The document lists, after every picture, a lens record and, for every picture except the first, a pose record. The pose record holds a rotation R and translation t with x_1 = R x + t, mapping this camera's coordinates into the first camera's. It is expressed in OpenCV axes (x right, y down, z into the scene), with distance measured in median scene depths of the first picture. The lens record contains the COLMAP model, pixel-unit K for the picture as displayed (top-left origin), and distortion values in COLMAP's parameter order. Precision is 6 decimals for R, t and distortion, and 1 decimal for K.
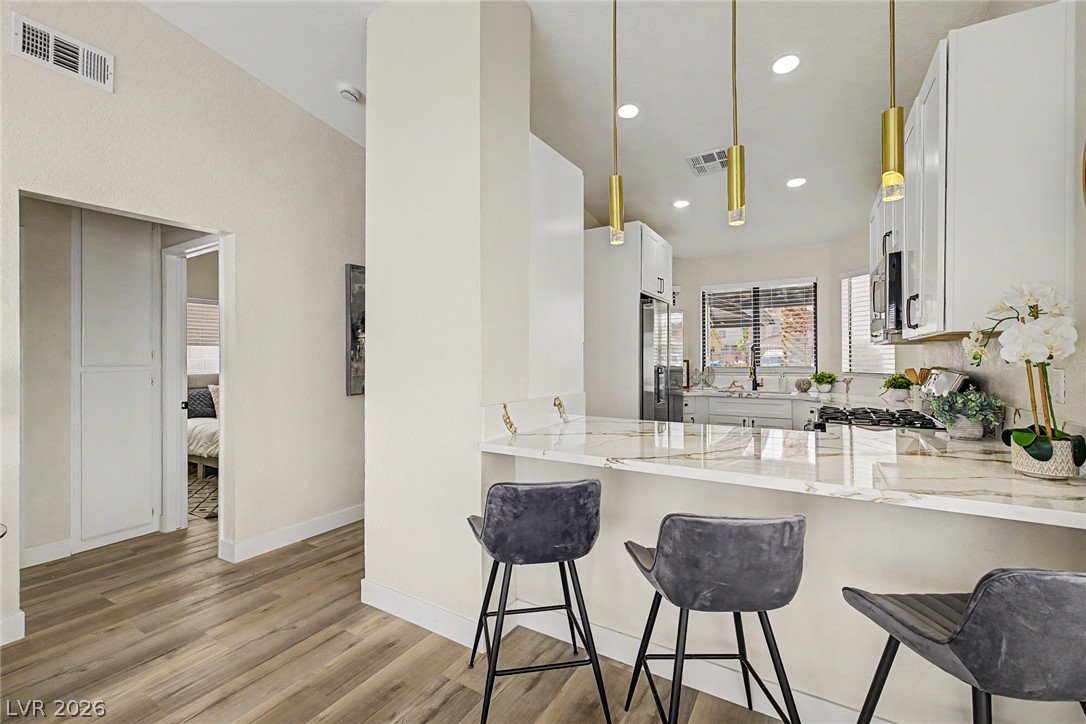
lens RADIAL K [[457.2, 0, 543.8], [0, 457.2, 357.1], [0, 0, 1]] dist [0.002570, 0.000073]
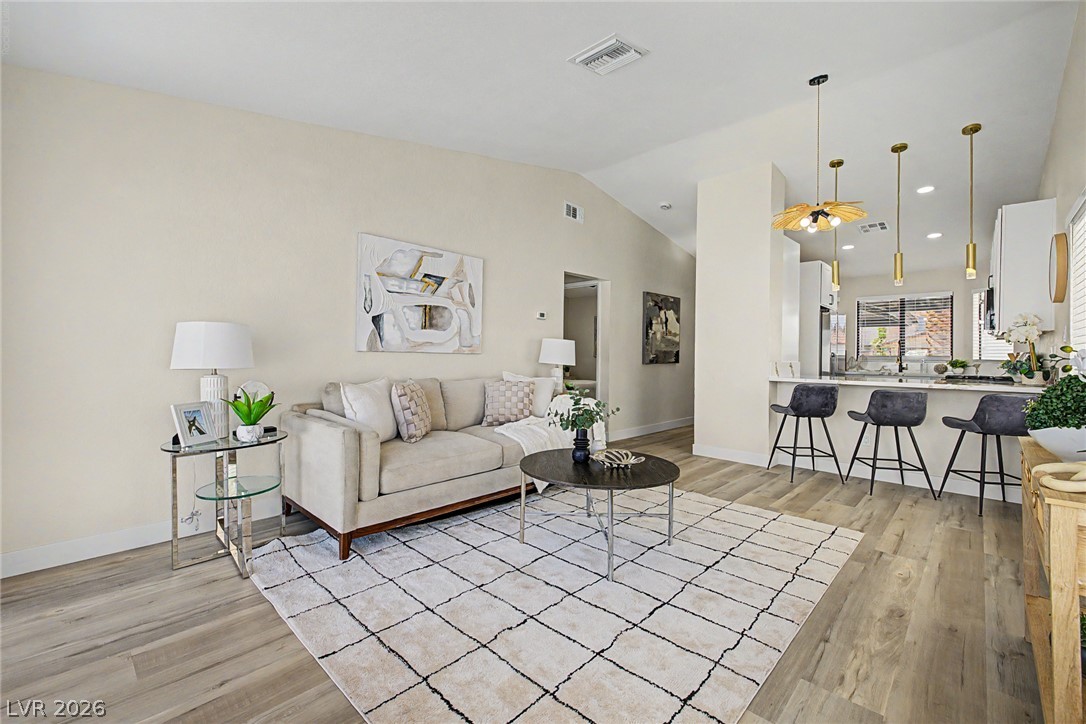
lens RADIAL K [[458.4, 0, 544.4], [0, 458.4, 350.8], [0, 0, 1]] dist [0.007491, 0.000016]
pose [[0.976758, 0.016151, -0.213738, -0.337571], [-0.017517, 0.999836, -0.004499, 0.036412], [0.213630, 0.008138, 0.976881, -0.678820]]
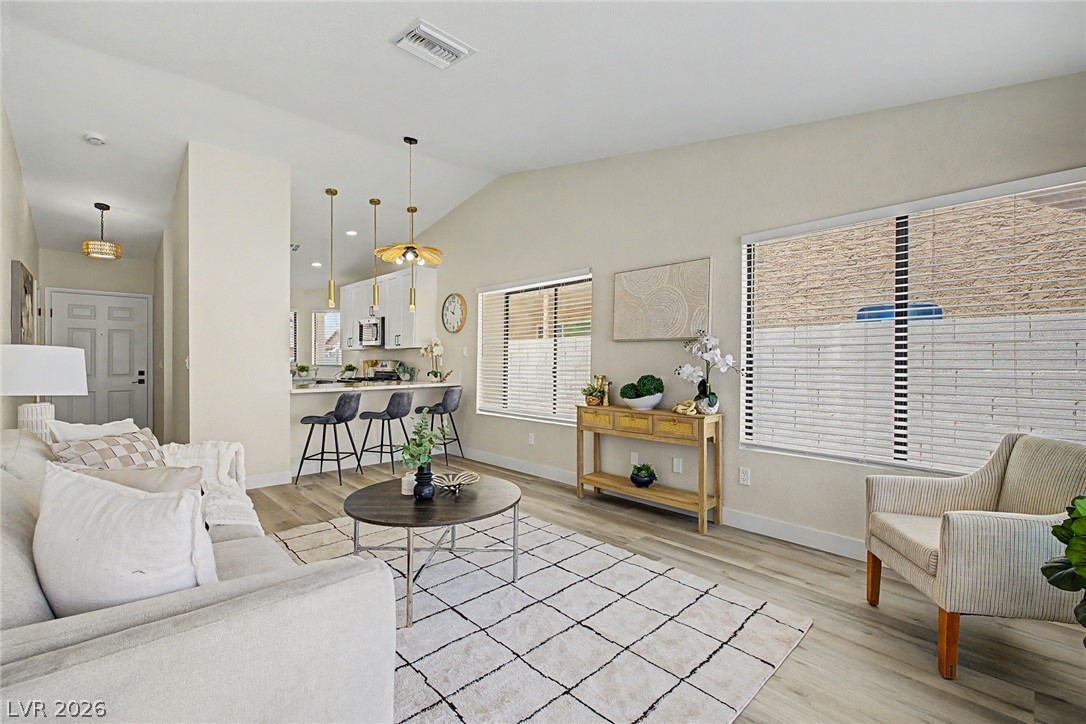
lens RADIAL K [[465.9, 0, 537.2], [0, 465.9, 364.1], [0, 0, 1]] dist [0.000022, -0.000161]
pose [[0.281687, -0.002033, 0.959504, -0.883599], [-0.003365, 0.999990, 0.003107, 0.022943], [-0.959500, -0.004104, 0.281677, -0.358330]]
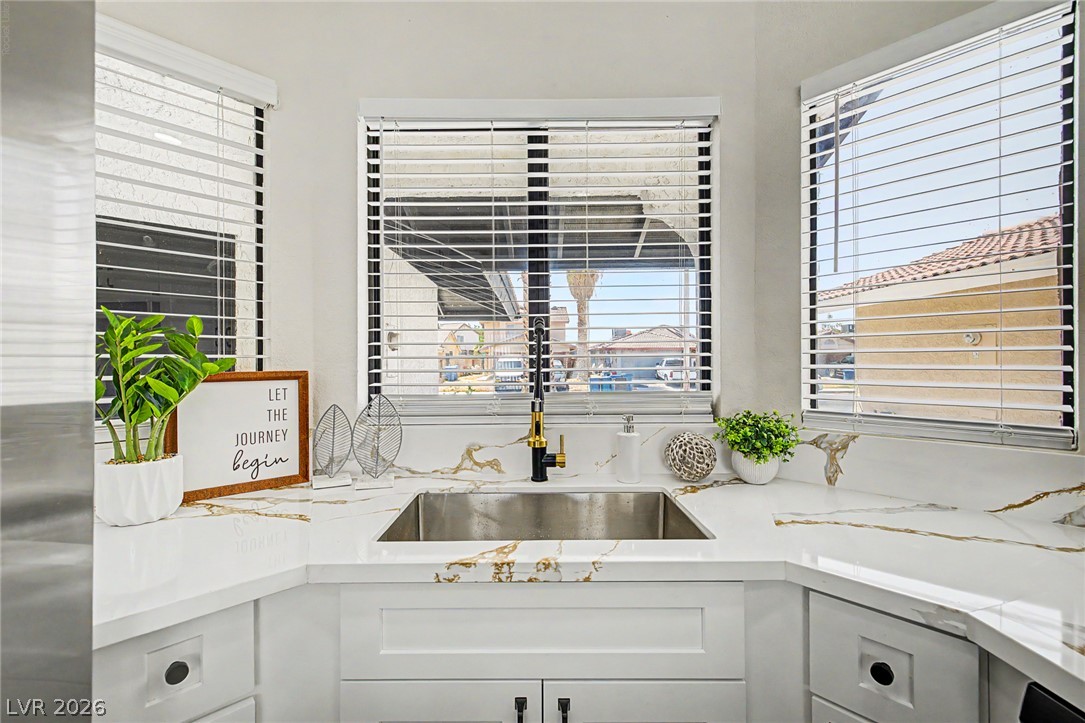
lens RADIAL K [[456.1, 0, 538.2], [0, 456.1, 358.4], [0, 0, 1]] dist [0.002521, -0.000140]
pose [[0.856432, 0.007268, 0.516209, 0.352863], [-0.002947, 0.999953, -0.009190, 0.000953], [-0.516251, 0.006349, 0.856414, 0.848923]]
